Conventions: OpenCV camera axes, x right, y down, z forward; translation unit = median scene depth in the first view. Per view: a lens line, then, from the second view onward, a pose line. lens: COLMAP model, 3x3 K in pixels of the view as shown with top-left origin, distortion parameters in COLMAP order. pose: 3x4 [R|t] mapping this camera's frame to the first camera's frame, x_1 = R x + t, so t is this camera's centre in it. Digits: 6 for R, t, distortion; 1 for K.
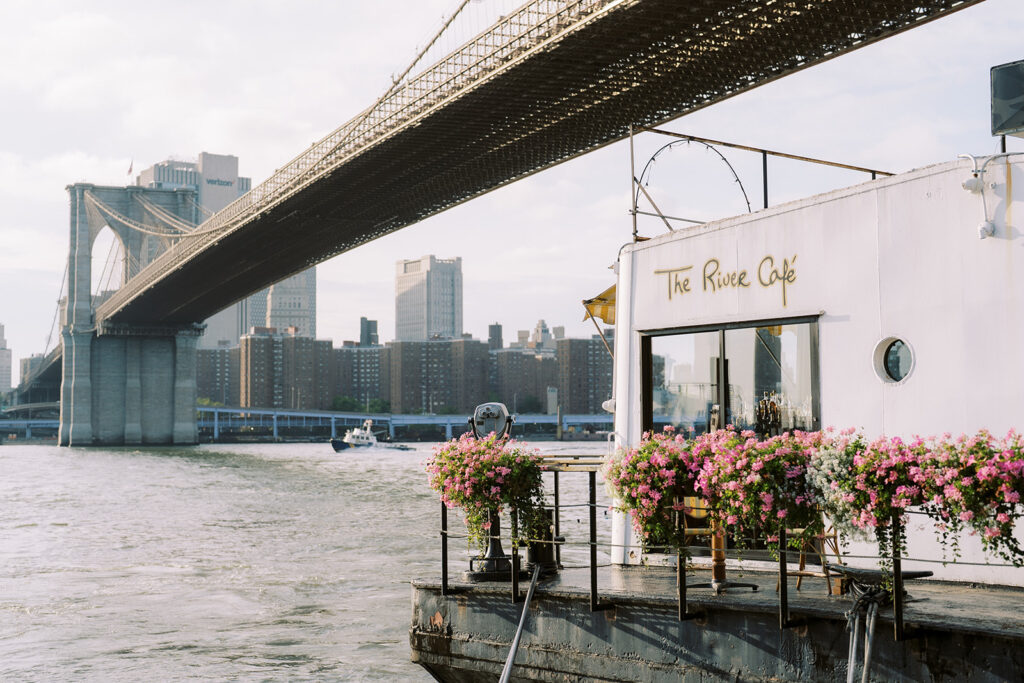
lens RADIAL K [[1409.6, 0, 512.0], [0, 1409.6, 341.5], [0, 0, 1]] dist [-0.188458, 0.772578]
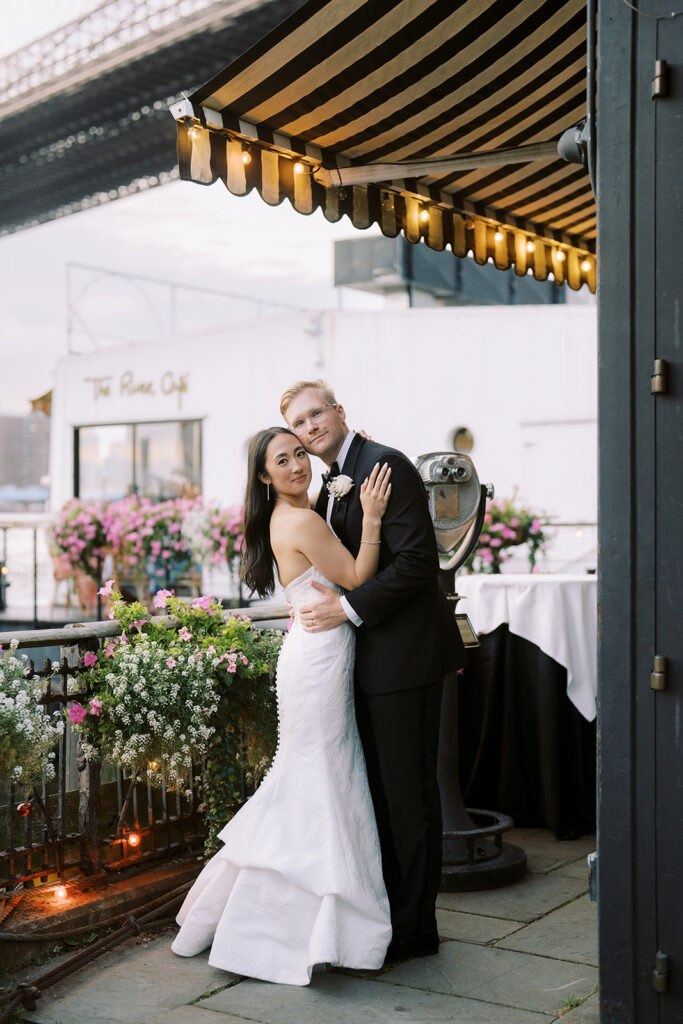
lens RADIAL K [[1409.6, 0, 341.5], [0, 1409.6, 512.0], [0, 0, 1]] dist [-0.188458, 0.772578]
pose [[0.961308, 0.004583, 0.275438, -0.028850], [-0.023103, 0.997681, 0.064030, -0.016784], [-0.274506, -0.067916, 0.959184, -0.351030]]
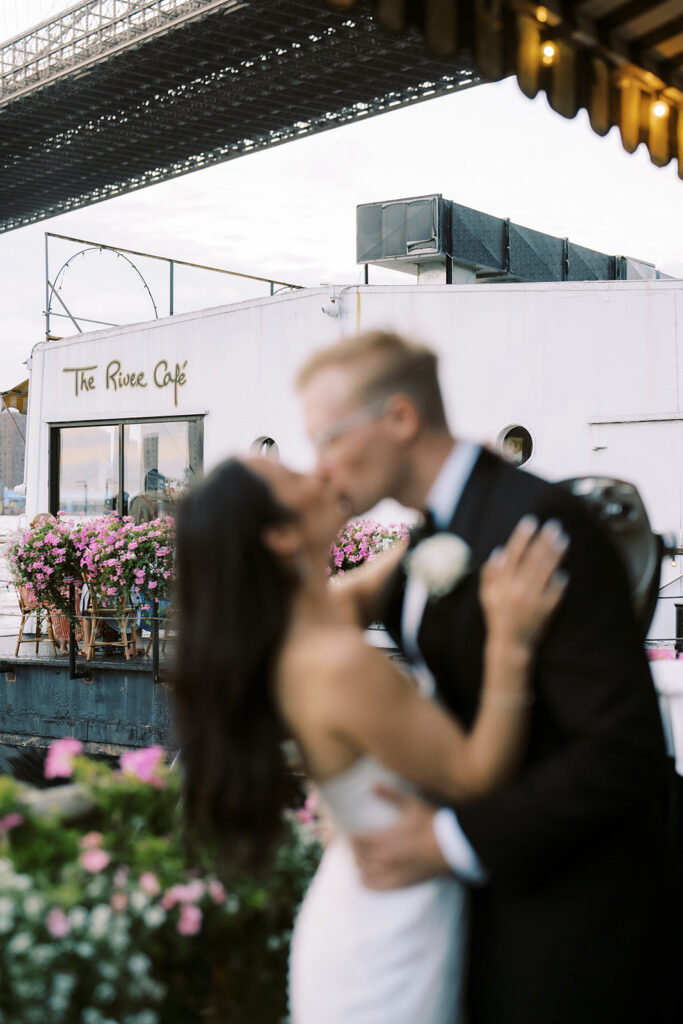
lens RADIAL K [[1426.4, 0, 340.2], [0, 1426.4, 474.7], [0, 0, 1]] dist [-0.120355, 0.750630]
pose [[0.964638, 0.014625, 0.263172, 0.019854], [-0.025365, 0.998976, 0.037458, -0.015398], [-0.262354, -0.042808, 0.964022, -0.149781]]
